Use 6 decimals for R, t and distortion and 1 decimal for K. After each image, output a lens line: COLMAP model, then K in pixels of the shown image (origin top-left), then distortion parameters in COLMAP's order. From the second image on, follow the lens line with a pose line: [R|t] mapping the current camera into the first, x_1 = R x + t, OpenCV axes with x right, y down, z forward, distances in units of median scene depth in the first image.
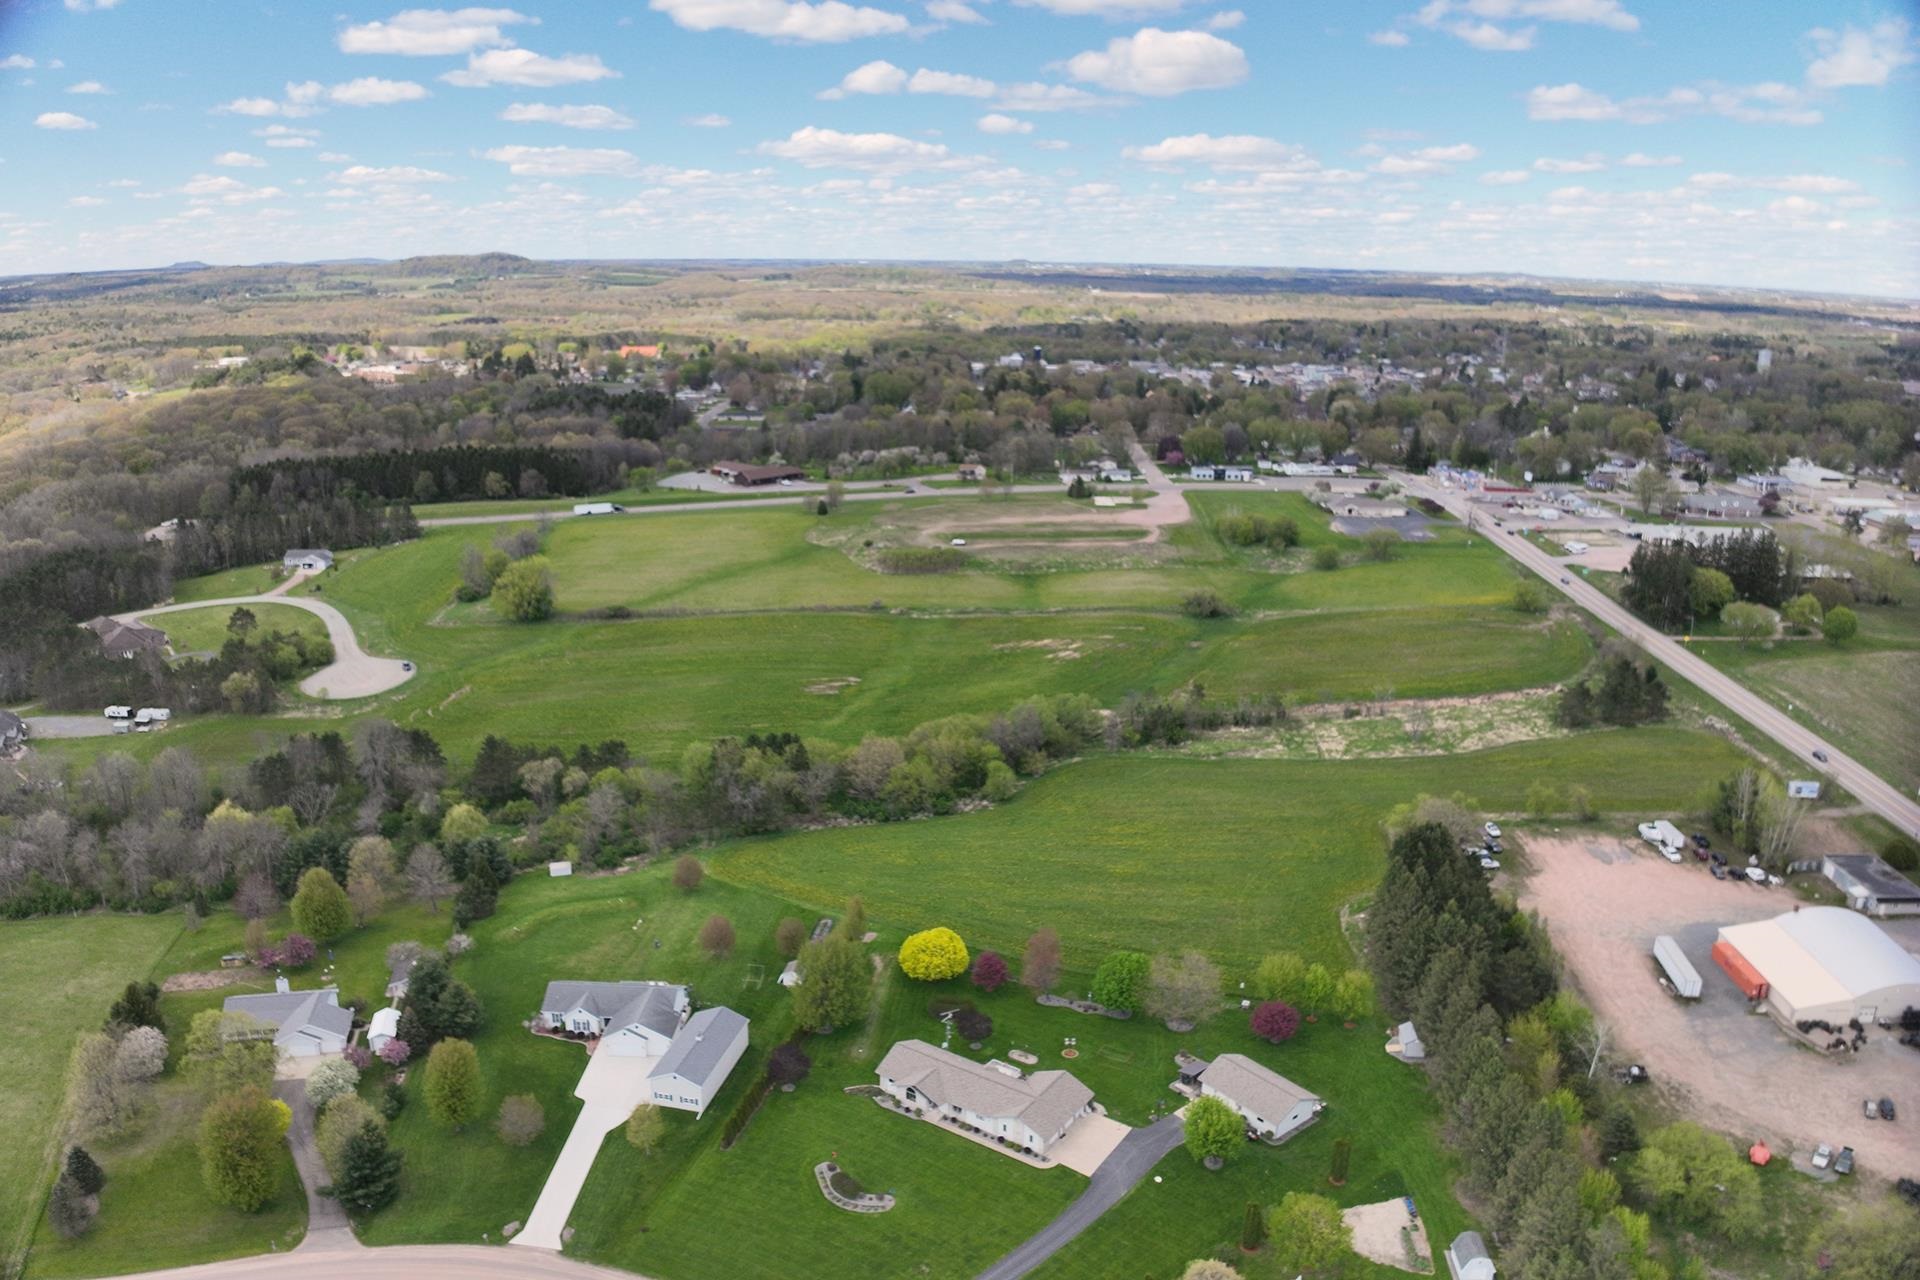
lens RADIAL K [[1362.1, 0, 966.0], [0, 1362.1, 645.6], [0, 0, 1]] dist [-0.103115, -0.019952]
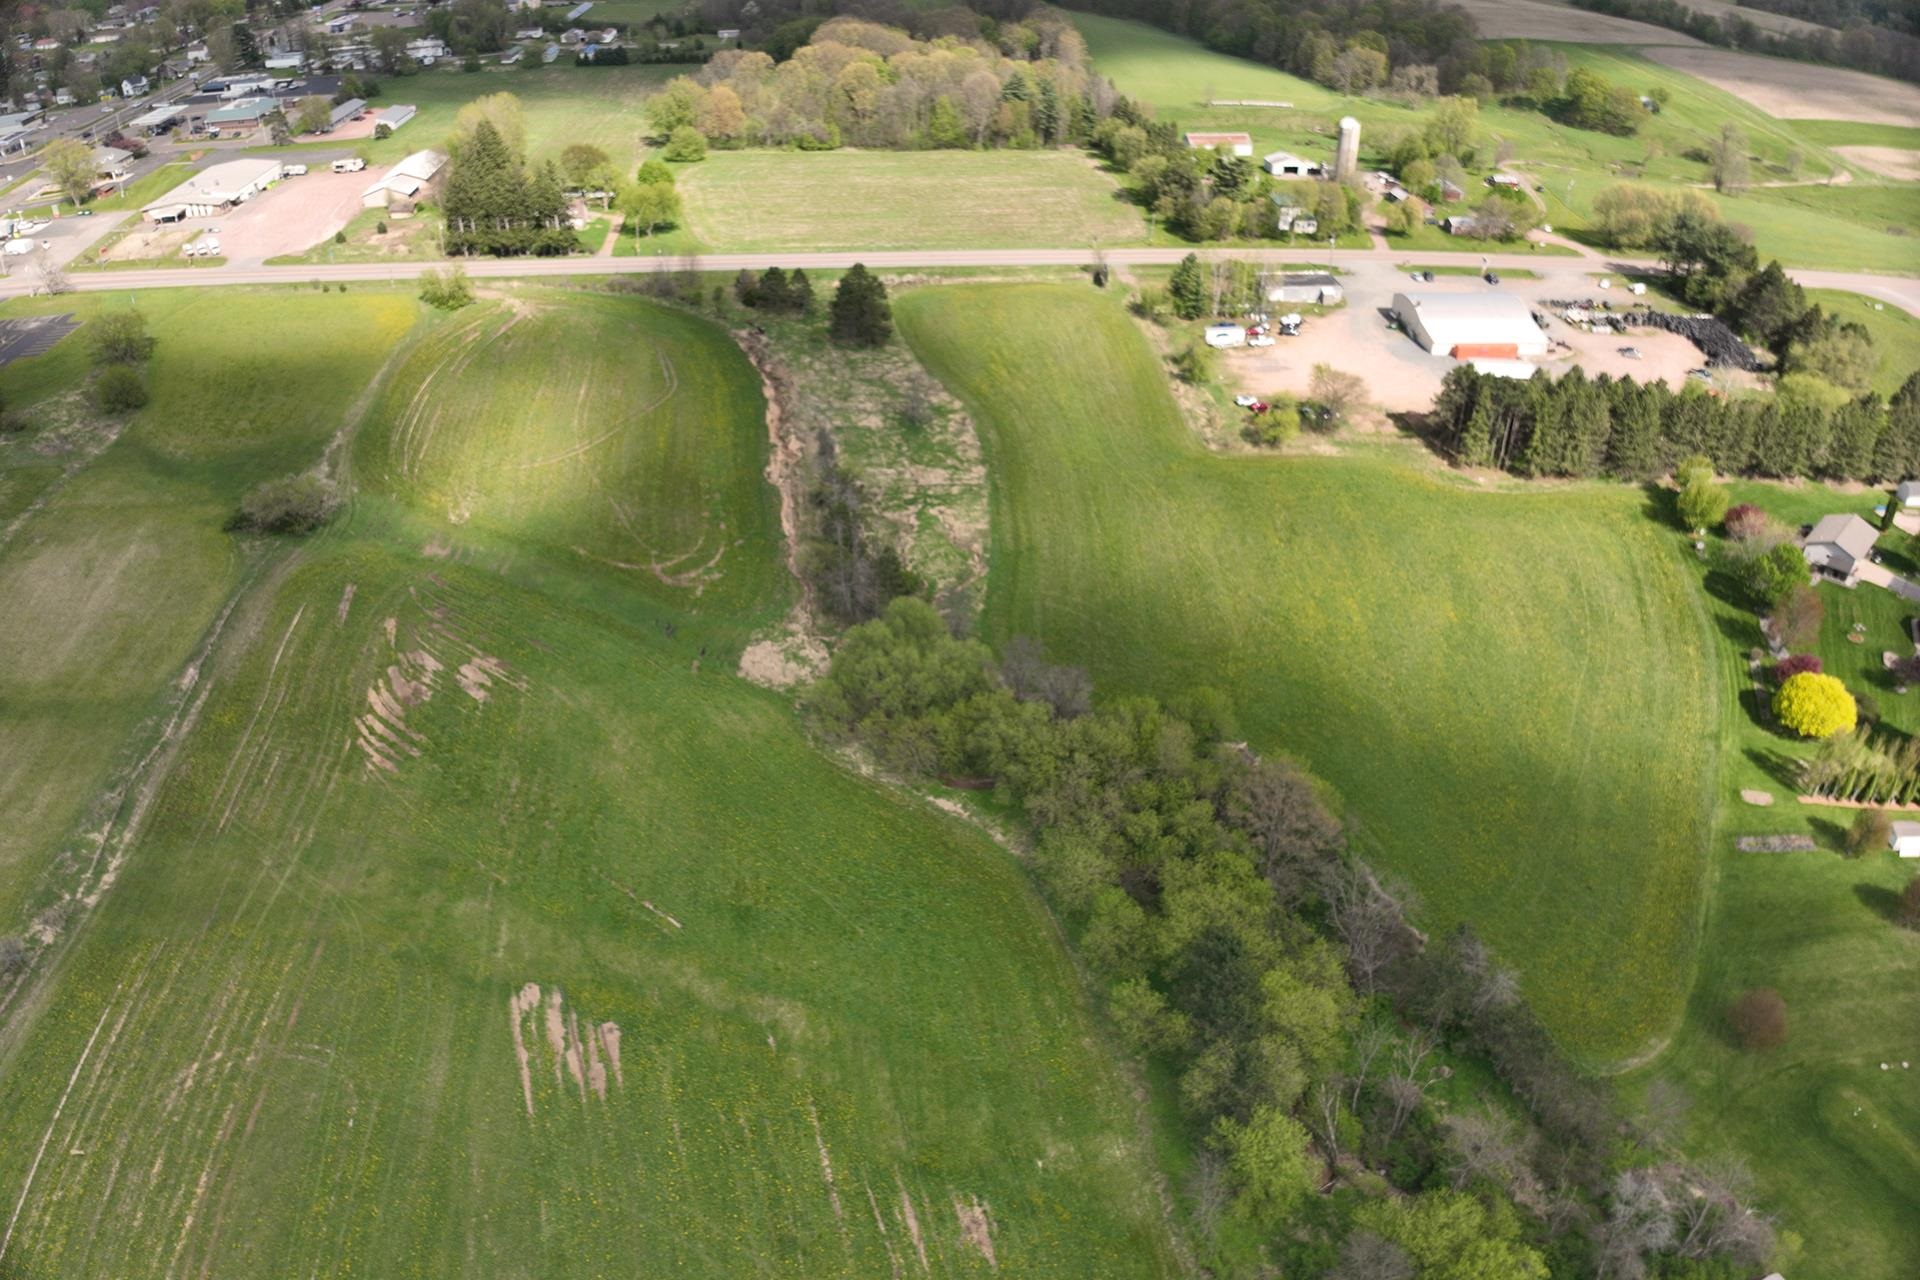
lens RADIAL K [[1362.1, 0, 966.0], [0, 1362.1, 645.6], [0, 0, 1]] dist [-0.103115, -0.019952]
pose [[-0.106997, -0.545141, 0.831489, -0.270924], [0.278712, 0.786314, 0.551389, -0.173568], [-0.954396, 0.290743, 0.067804, 0.628564]]
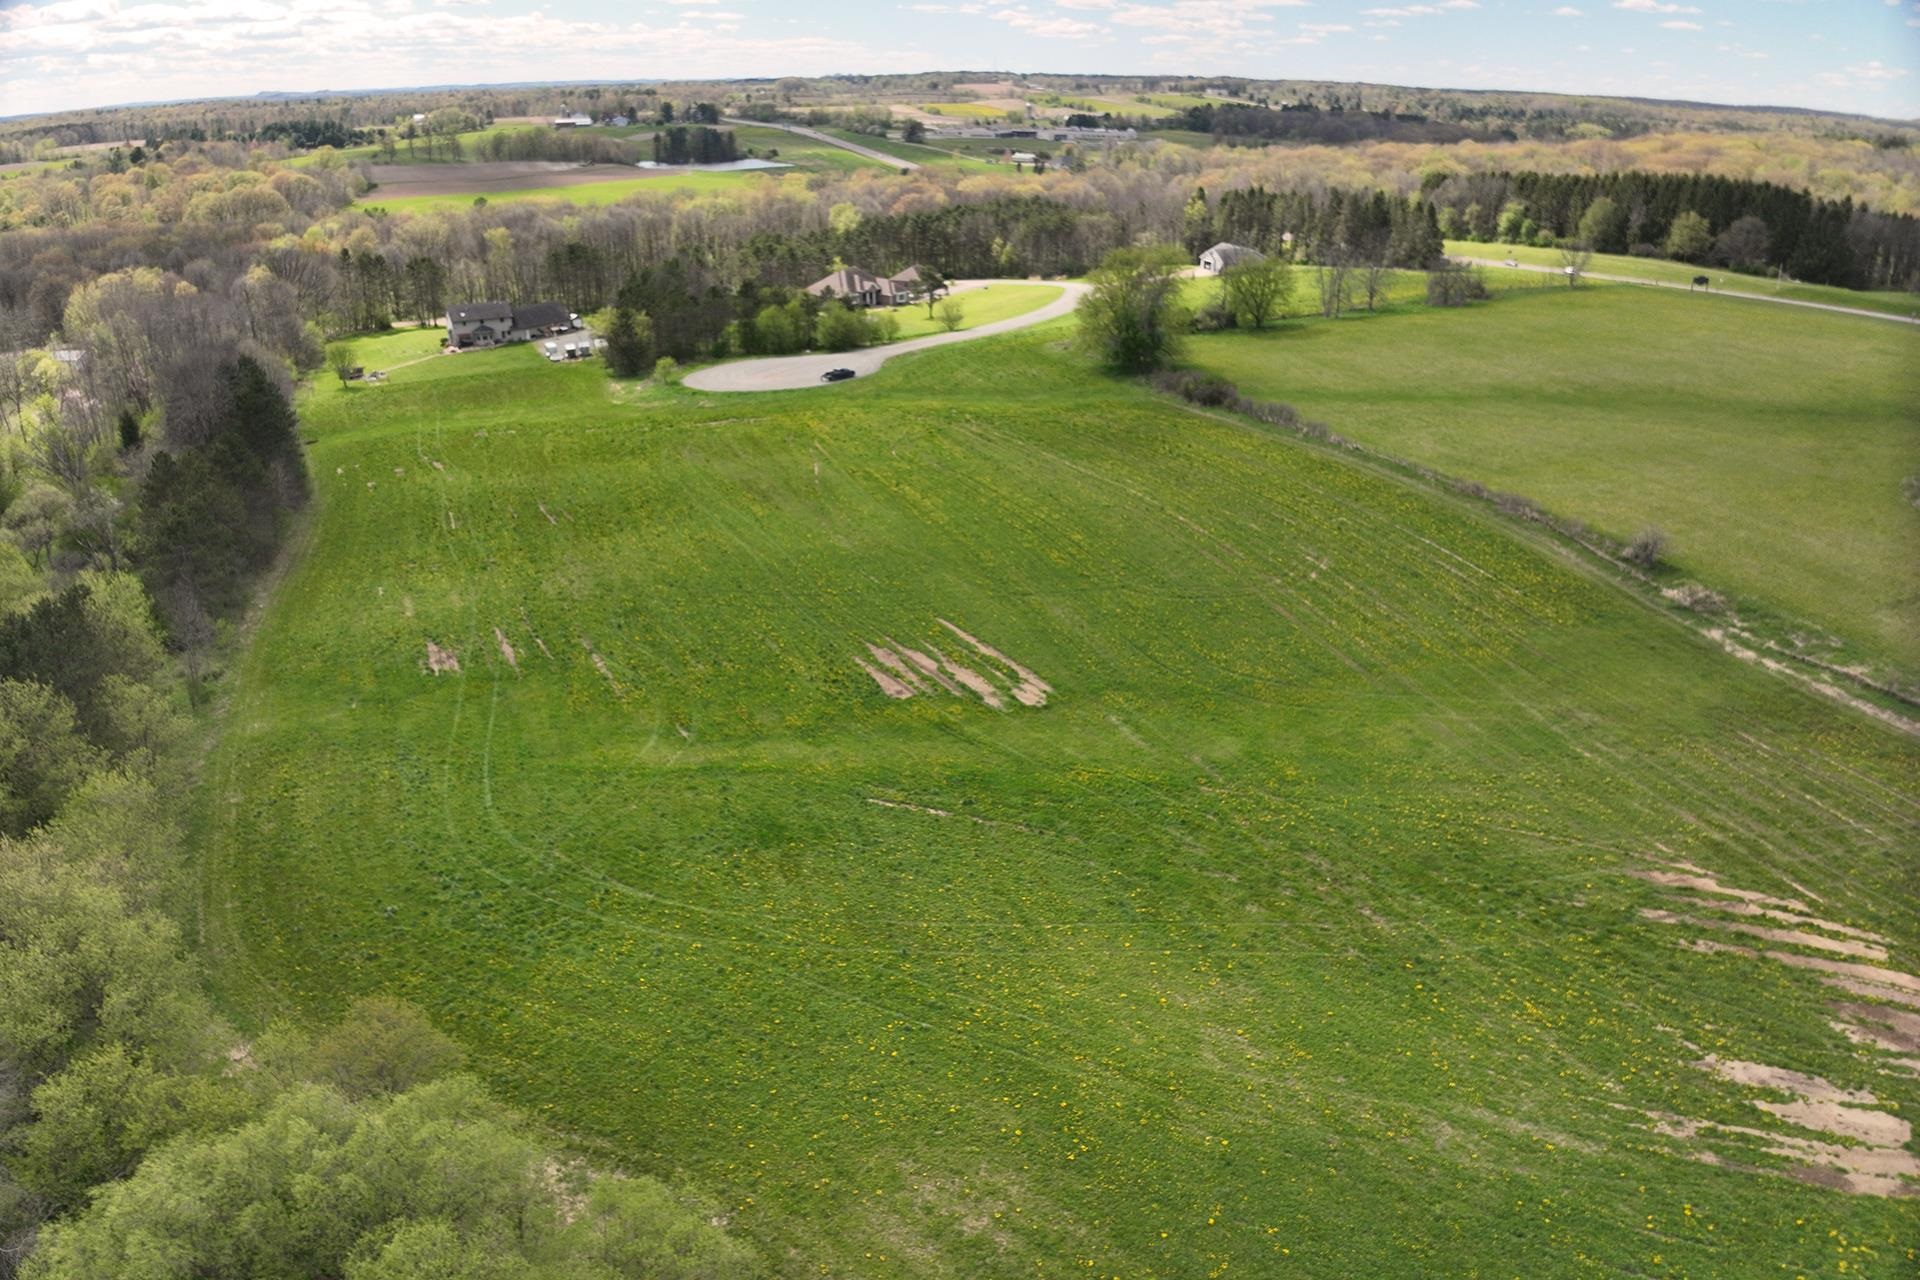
lens RADIAL K [[1362.1, 0, 966.0], [0, 1362.1, 645.6], [0, 0, 1]] dist [-0.103115, -0.019952]
pose [[0.306209, 0.362015, -0.880444, 0.117822], [-0.265786, 0.920603, 0.286089, -0.045565], [0.914108, 0.146407, 0.378115, 0.670374]]
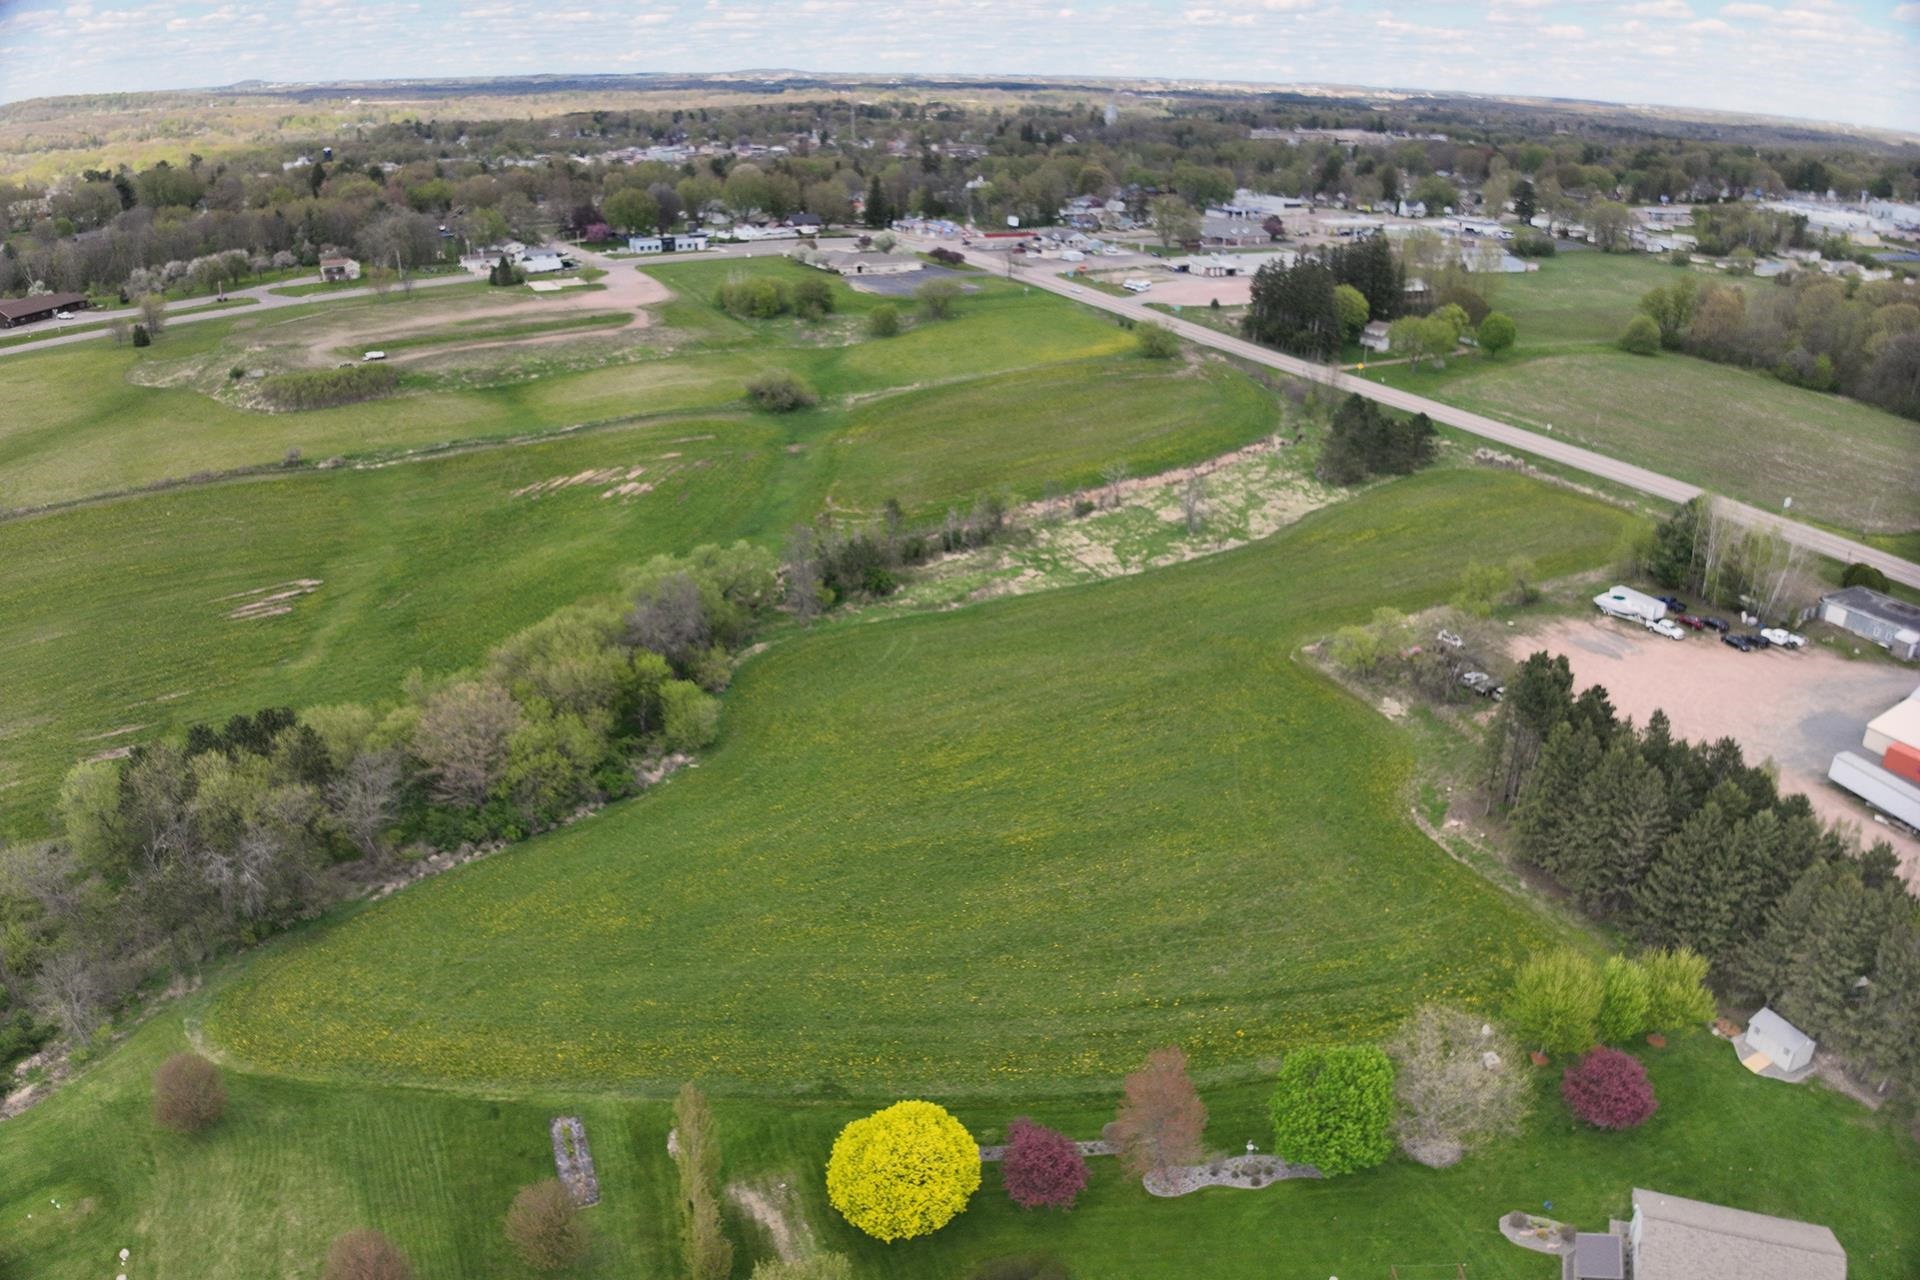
lens RADIAL K [[1362.1, 0, 966.0], [0, 1362.1, 645.6], [0, 0, 1]] dist [-0.103115, -0.019952]
pose [[0.871662, -0.193699, 0.450206, -0.074467], [0.132696, 0.977550, 0.163669, -0.003660], [-0.471802, -0.082924, 0.877797, 0.269586]]
